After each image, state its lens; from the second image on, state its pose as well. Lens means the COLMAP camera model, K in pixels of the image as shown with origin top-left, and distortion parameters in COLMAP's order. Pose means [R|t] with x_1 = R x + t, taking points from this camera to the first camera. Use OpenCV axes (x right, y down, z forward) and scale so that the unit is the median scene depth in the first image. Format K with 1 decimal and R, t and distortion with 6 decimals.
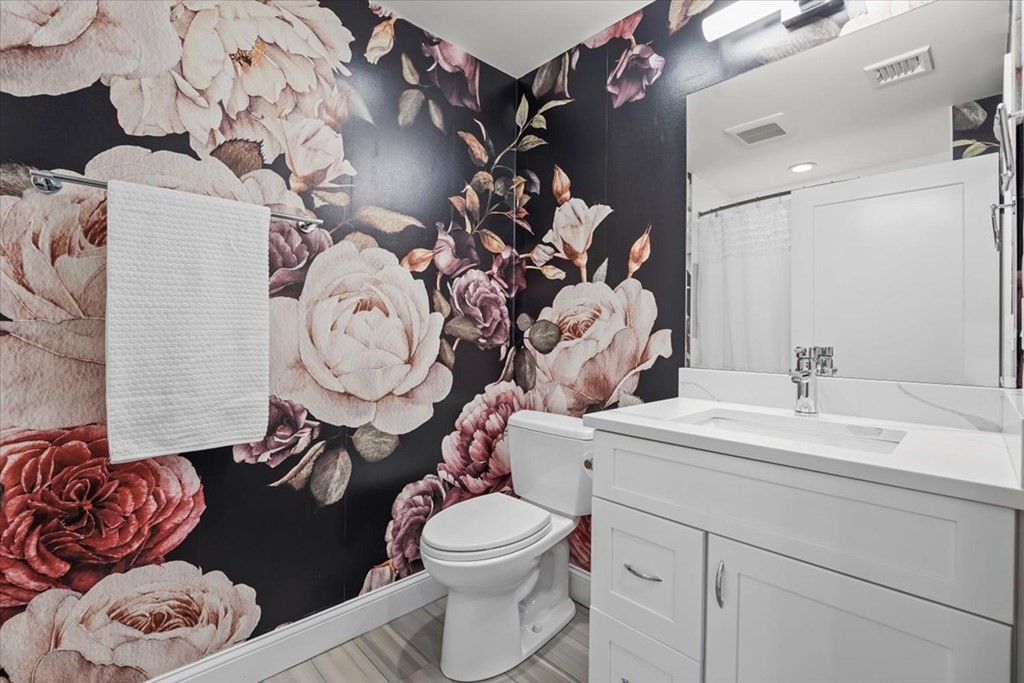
lens RADIAL K [[444.3, 0, 509.4], [0, 444.3, 336.9], [0, 0, 1]] dist [-0.019008, -0.000398]
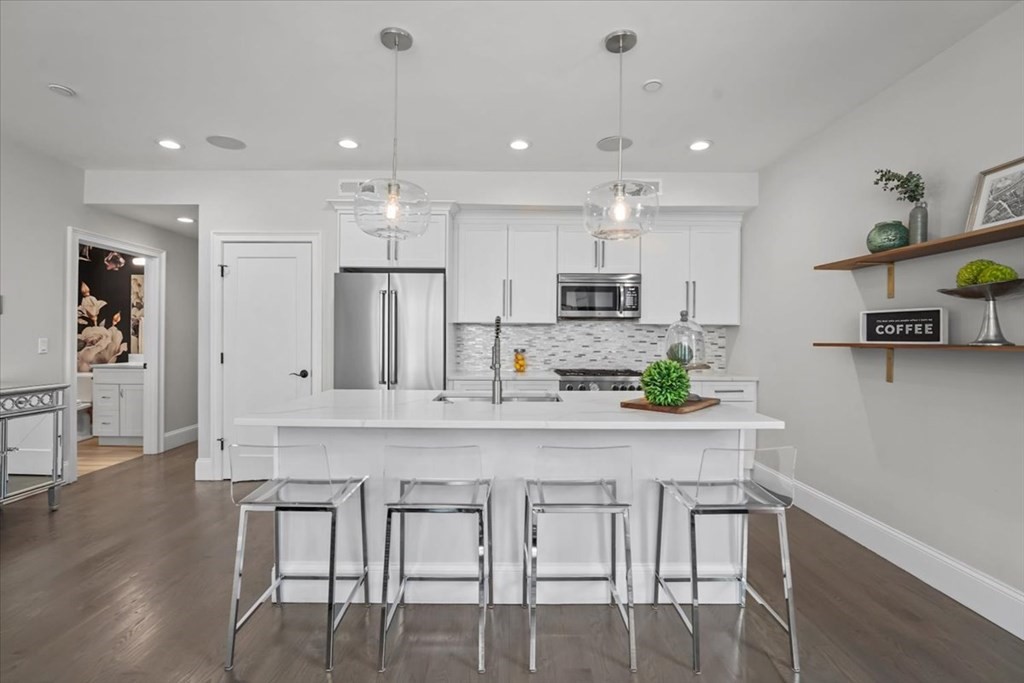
lens RADIAL K [[482.4, 0, 511.5], [0, 482.4, 338.3], [0, 0, 1]] dist [-0.014094, -0.000064]
pose [[0.687819, -0.009660, 0.725818, -0.265618], [0.004763, 0.999950, 0.008795, -0.068549], [-0.725866, -0.002592, 0.687831, -3.650353]]
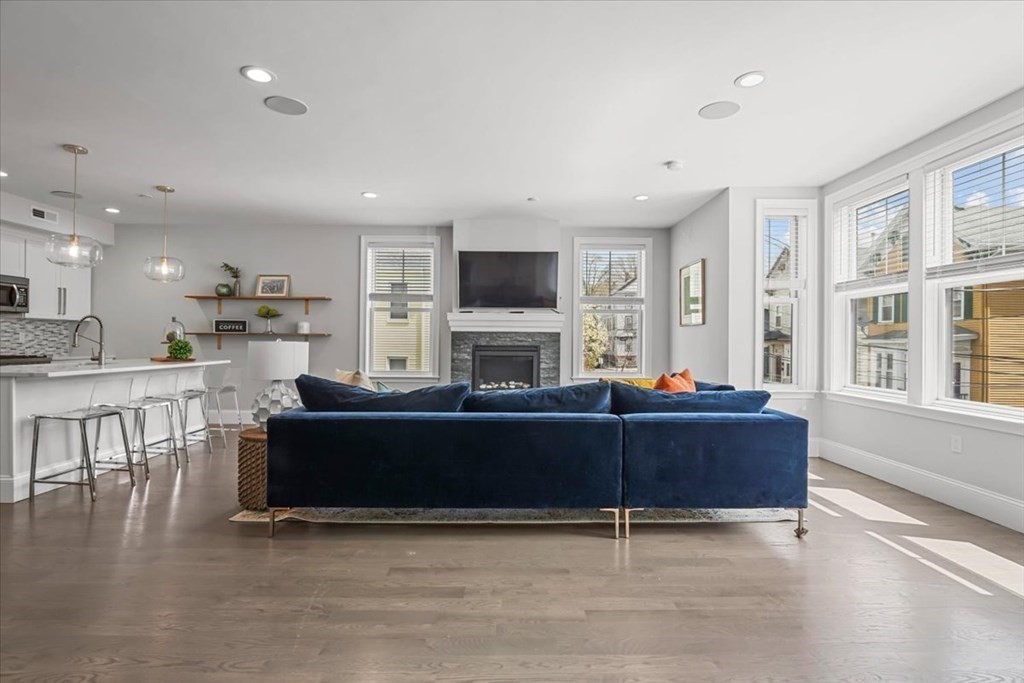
lens RADIAL K [[482.4, 0, 511.5], [0, 482.4, 338.3], [0, 0, 1]] dist [-0.014094, -0.000064]
pose [[-0.729657, -0.014716, 0.683655, -2.736498], [-0.015199, 0.999870, 0.005301, -0.044195], [-0.683644, -0.006523, -0.729786, -2.163171]]
